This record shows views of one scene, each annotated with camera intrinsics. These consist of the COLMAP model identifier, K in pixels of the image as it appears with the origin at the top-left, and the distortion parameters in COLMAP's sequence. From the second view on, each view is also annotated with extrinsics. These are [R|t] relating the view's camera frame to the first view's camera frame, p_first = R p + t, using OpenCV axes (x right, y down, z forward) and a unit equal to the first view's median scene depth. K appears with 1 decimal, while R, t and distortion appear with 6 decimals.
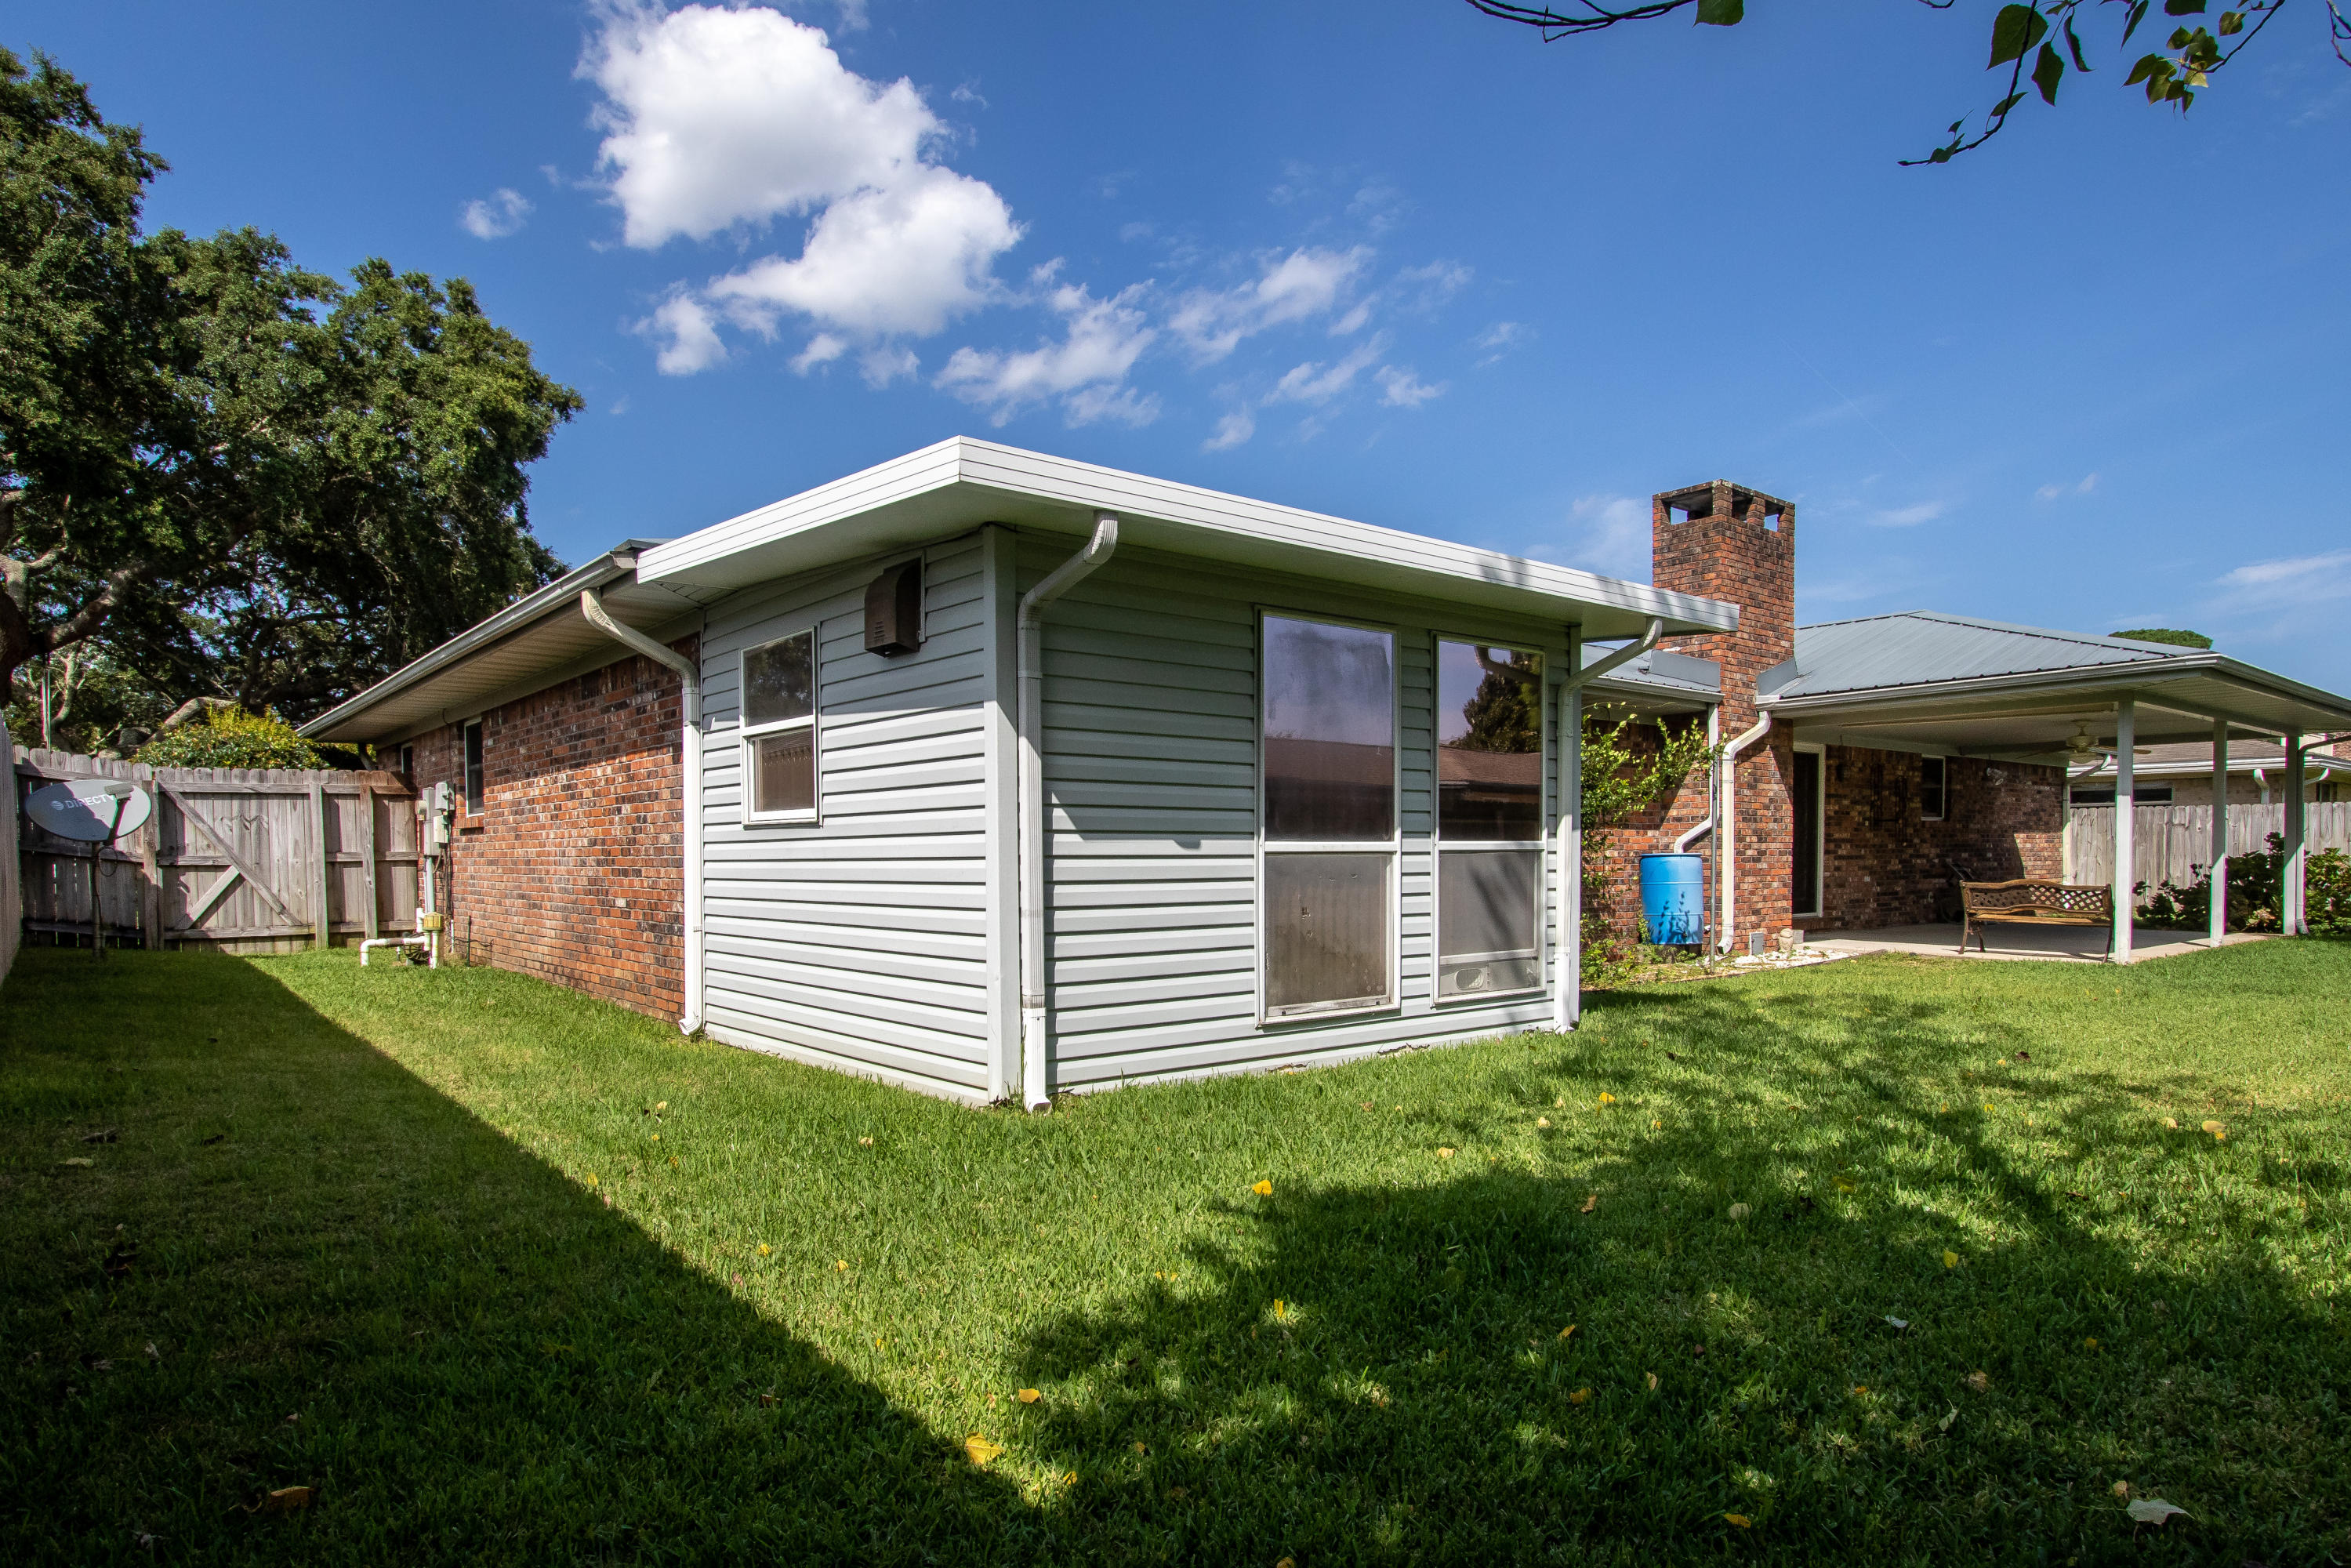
lens RADIAL K [[1337.1, 0, 1206.6], [0, 1337.1, 890.7], [0, 0, 1]] dist [-0.012106, 0.010136]
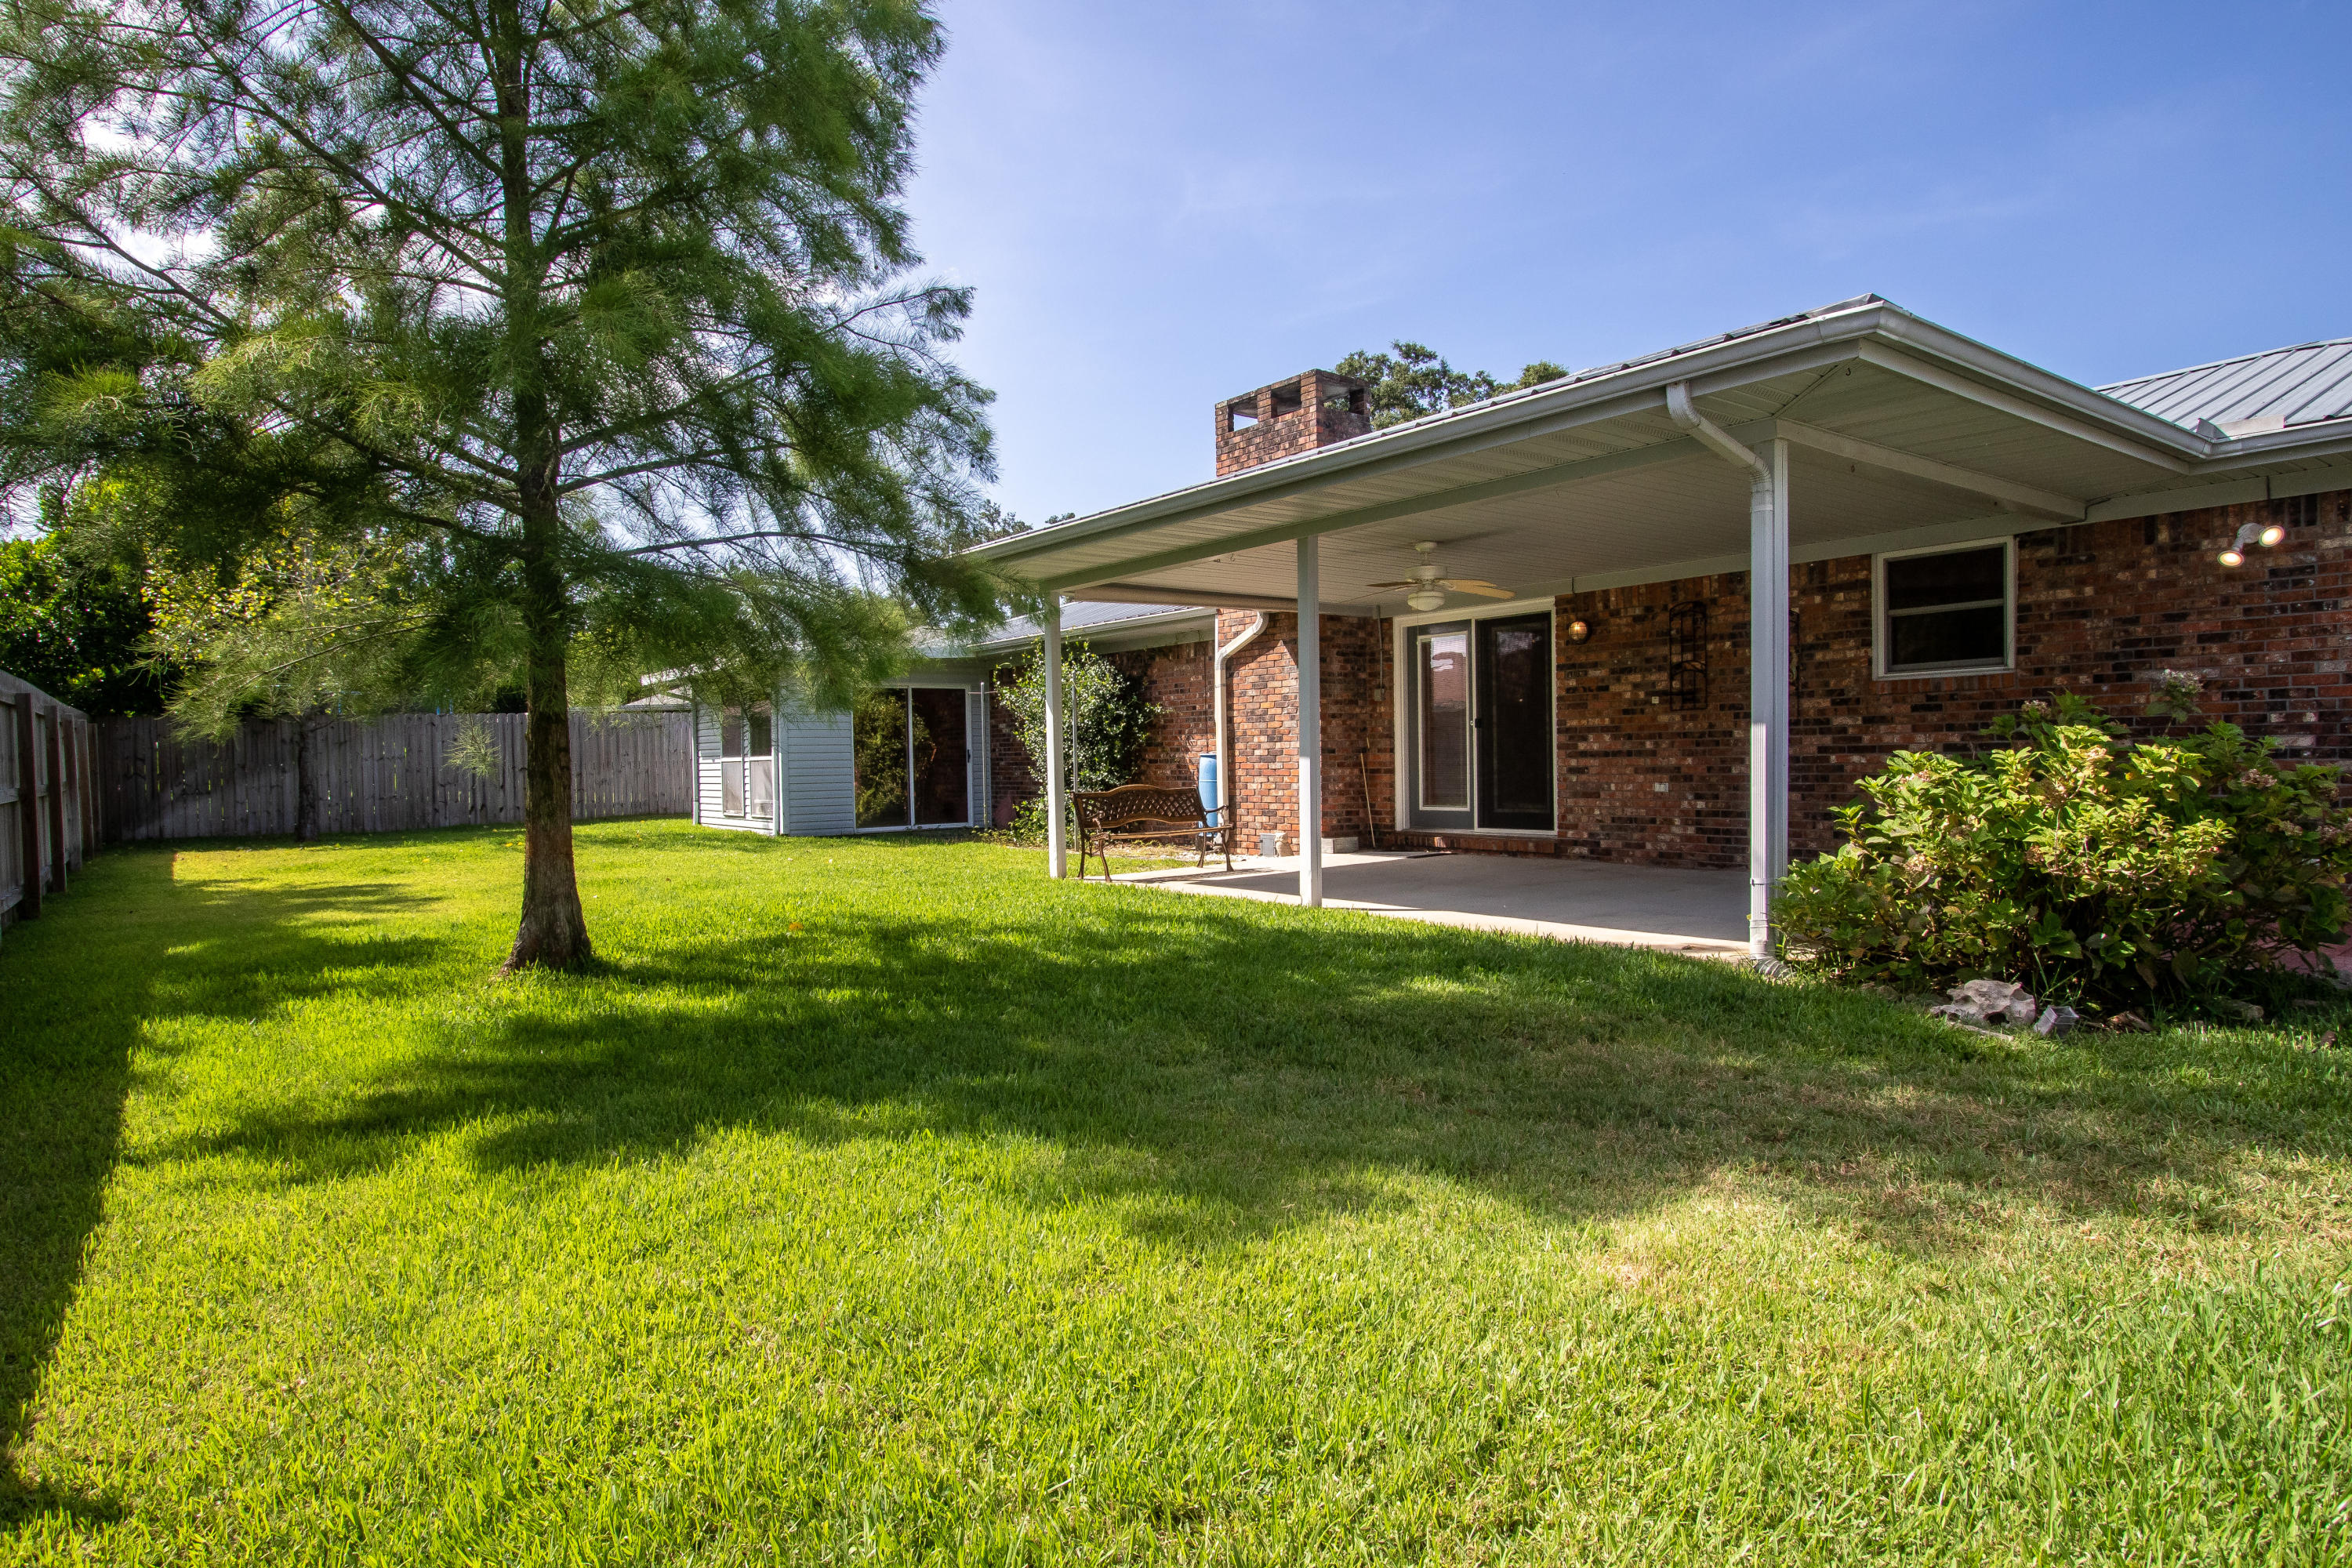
lens RADIAL K [[1337.6, 0, 1160.3], [0, 1337.6, 781.6], [0, 0, 1]] dist [-0.012106, 0.010136]
pose [[-0.060588, 0.022836, -0.997902, 1.385706], [-0.010911, 0.999663, 0.023539, -0.028948], [0.998103, 0.012315, -0.060319, 0.966942]]
